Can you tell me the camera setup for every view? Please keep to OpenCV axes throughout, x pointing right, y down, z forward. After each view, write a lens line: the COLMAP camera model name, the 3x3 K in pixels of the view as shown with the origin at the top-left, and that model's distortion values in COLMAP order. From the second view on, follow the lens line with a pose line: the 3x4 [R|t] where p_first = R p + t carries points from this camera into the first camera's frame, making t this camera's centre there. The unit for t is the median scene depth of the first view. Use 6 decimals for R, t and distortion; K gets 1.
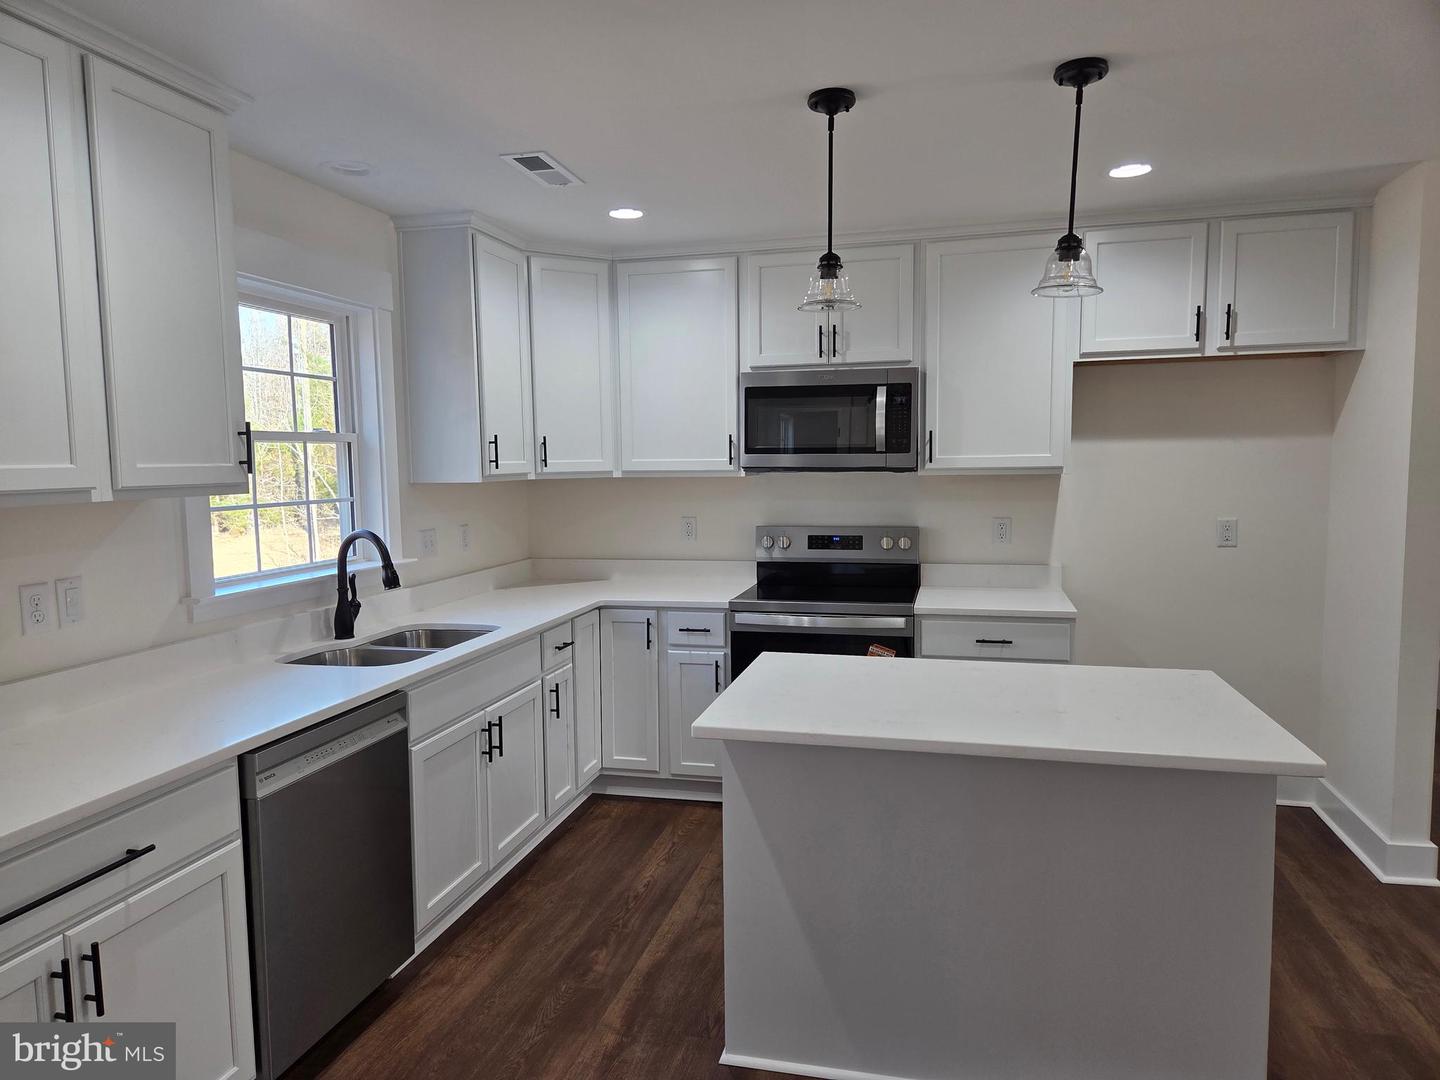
lens RADIAL K [[957.0, 0, 720.0], [0, 957.0, 540.0], [0, 0, 1]] dist [0.065261, -0.050215]
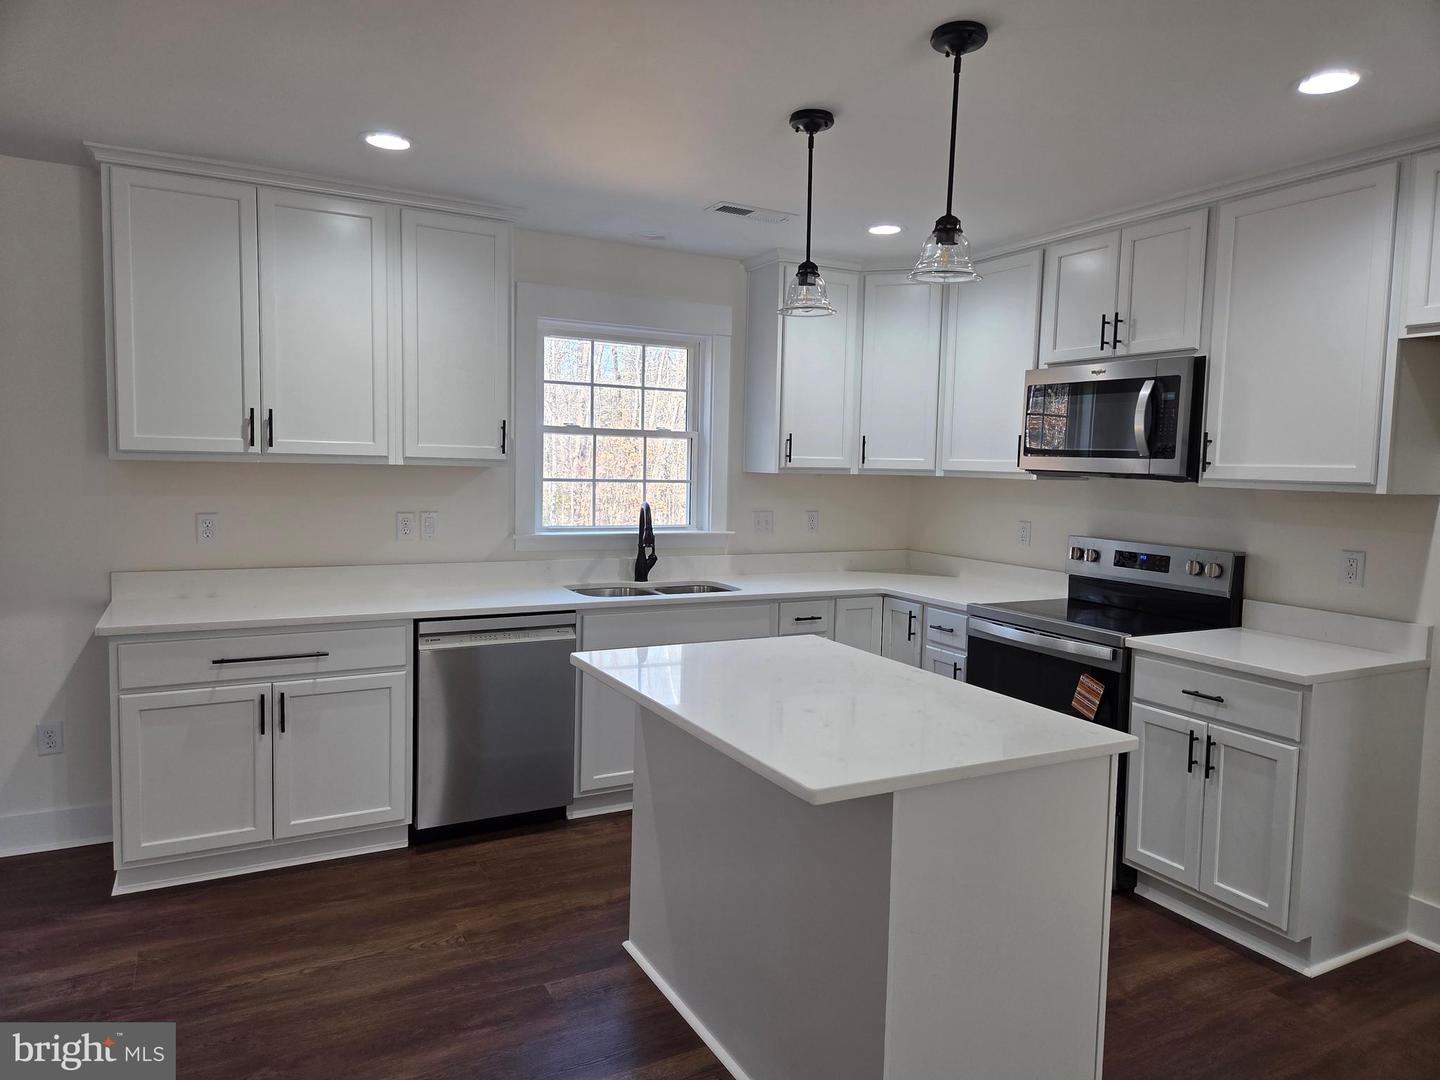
lens RADIAL K [[950.4, 0, 719.3], [0, 950.4, 526.3], [0, 0, 1]] dist [0.073492, -0.090912]
pose [[0.670088, 0.080391, -0.737916, 0.555666], [-0.095807, 0.995169, 0.021416, -0.012037], [0.736073, 0.056348, 0.674553, 0.148301]]
